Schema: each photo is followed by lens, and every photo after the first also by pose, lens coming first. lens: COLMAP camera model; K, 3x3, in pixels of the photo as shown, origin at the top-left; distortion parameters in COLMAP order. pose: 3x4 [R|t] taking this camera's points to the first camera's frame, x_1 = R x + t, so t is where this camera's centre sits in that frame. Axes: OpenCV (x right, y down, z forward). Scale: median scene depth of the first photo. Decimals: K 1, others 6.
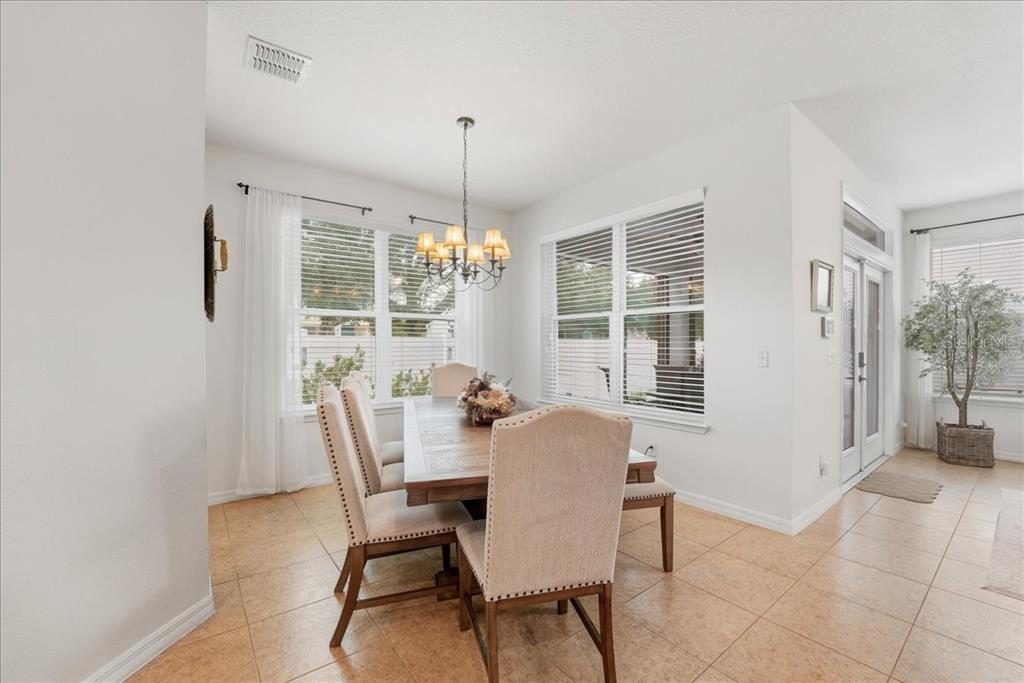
lens RADIAL K [[423.9, 0, 512.0], [0, 423.9, 341.5], [0, 0, 1]] dist [-0.012112, 0.000299]
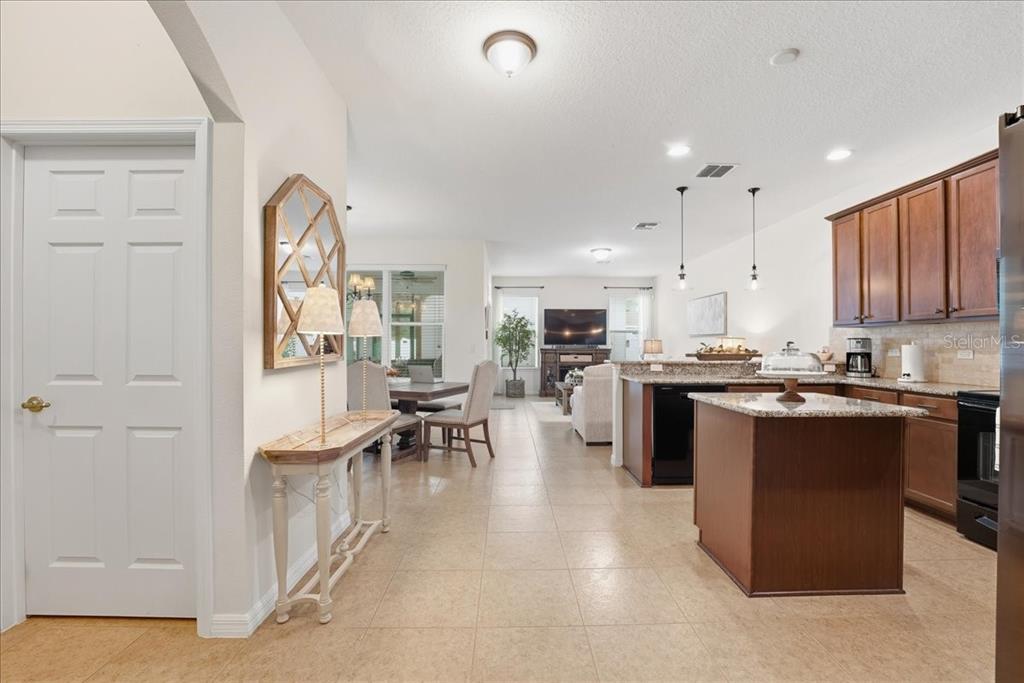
lens RADIAL K [[423.9, 0, 512.0], [0, 423.9, 341.5], [0, 0, 1]] dist [-0.012112, 0.000299]
pose [[0.611975, 0.002463, 0.790873, -0.686497], [0.001221, 0.999991, -0.004059, 0.006045], [-0.790876, 0.003450, 0.611967, -0.348482]]
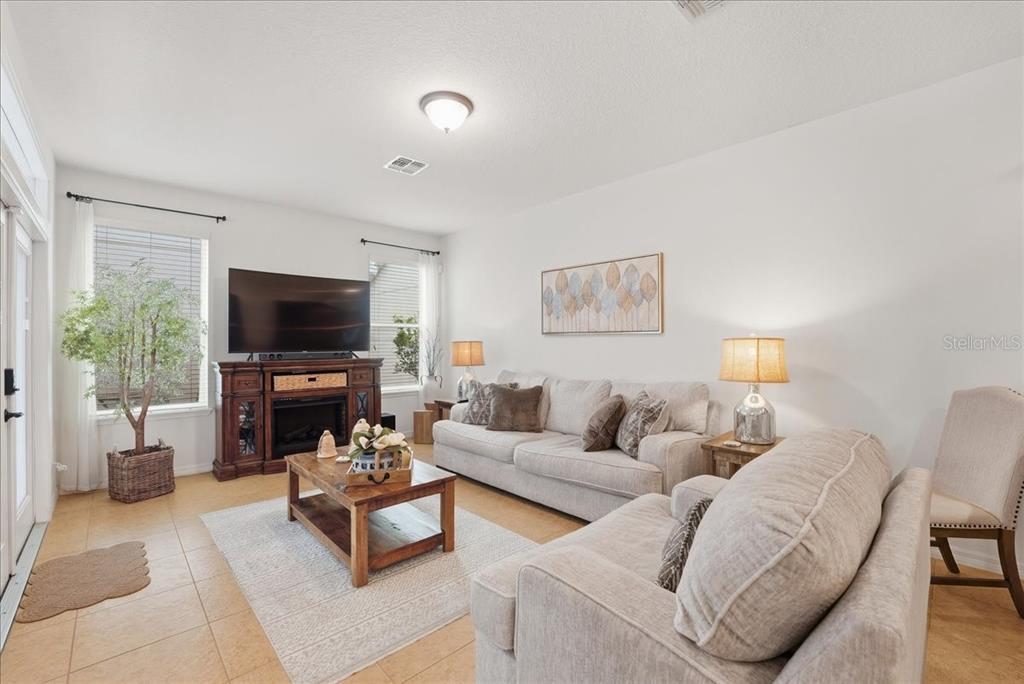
lens RADIAL K [[432.3, 0, 512.0], [0, 432.3, 342.0], [0, 0, 1]] dist [-0.020656, 0.000543]
pose [[-0.079933, 0.000503, 0.996800, 0.193938], [0.005472, 0.999985, -0.000066, -0.005894], [-0.996785, 0.005449, -0.079935, 0.339662]]
